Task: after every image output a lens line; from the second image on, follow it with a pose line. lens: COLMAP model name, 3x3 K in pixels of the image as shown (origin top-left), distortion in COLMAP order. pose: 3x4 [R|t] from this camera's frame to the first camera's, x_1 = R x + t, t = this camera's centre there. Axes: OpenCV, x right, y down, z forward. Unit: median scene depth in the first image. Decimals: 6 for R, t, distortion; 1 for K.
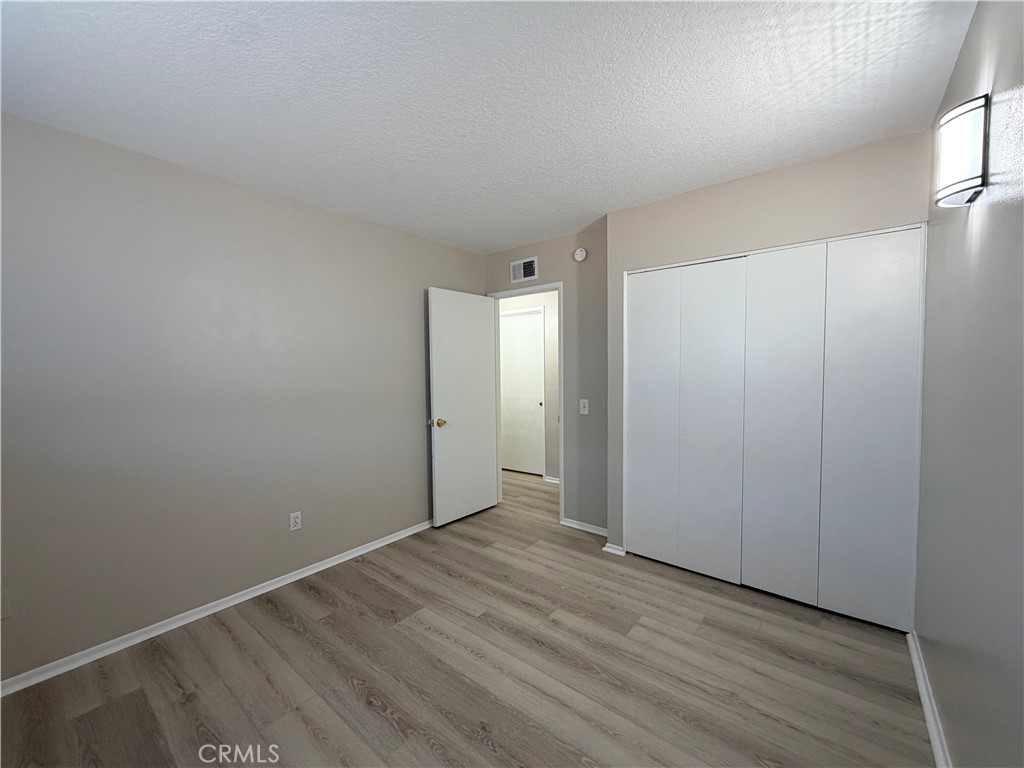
lens RADIAL K [[402.9, 0, 512.0], [0, 402.9, 384.0], [0, 0, 1]] dist [-0.007026, -0.000031]
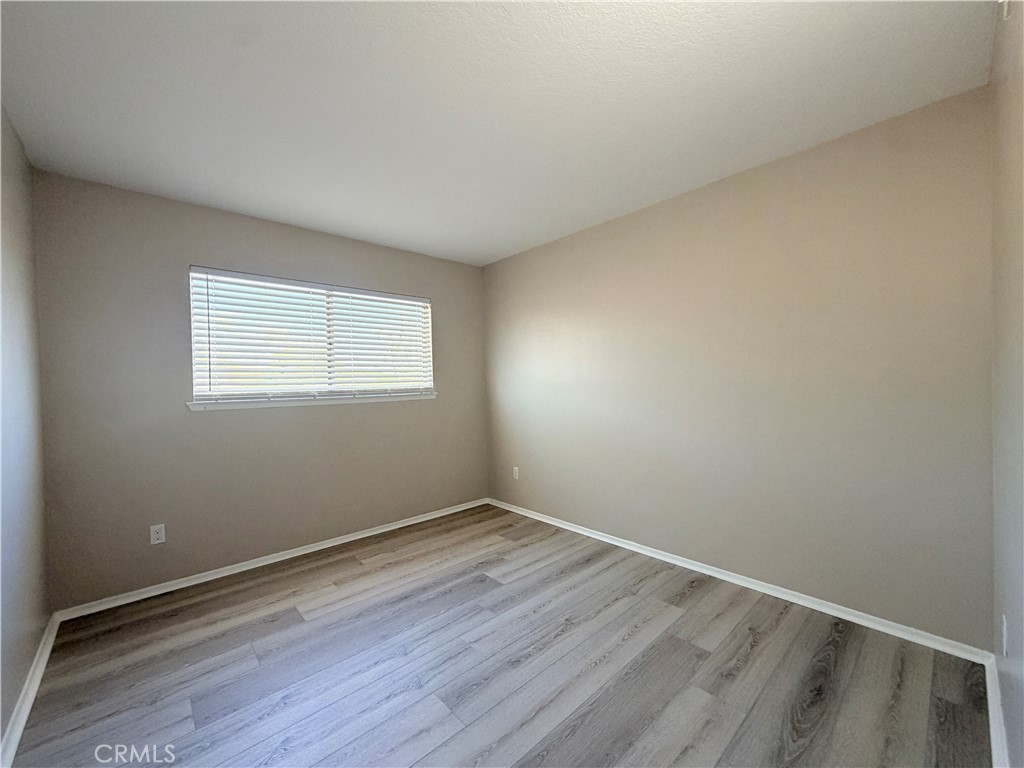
lens RADIAL K [[402.9, 0, 512.0], [0, 402.9, 384.0], [0, 0, 1]] dist [-0.007026, -0.000031]
pose [[-0.154041, 0.010776, -0.988006, 0.124257], [-0.005315, 0.999917, 0.011734, -0.000815], [0.988050, 0.007059, -0.153971, 0.160407]]
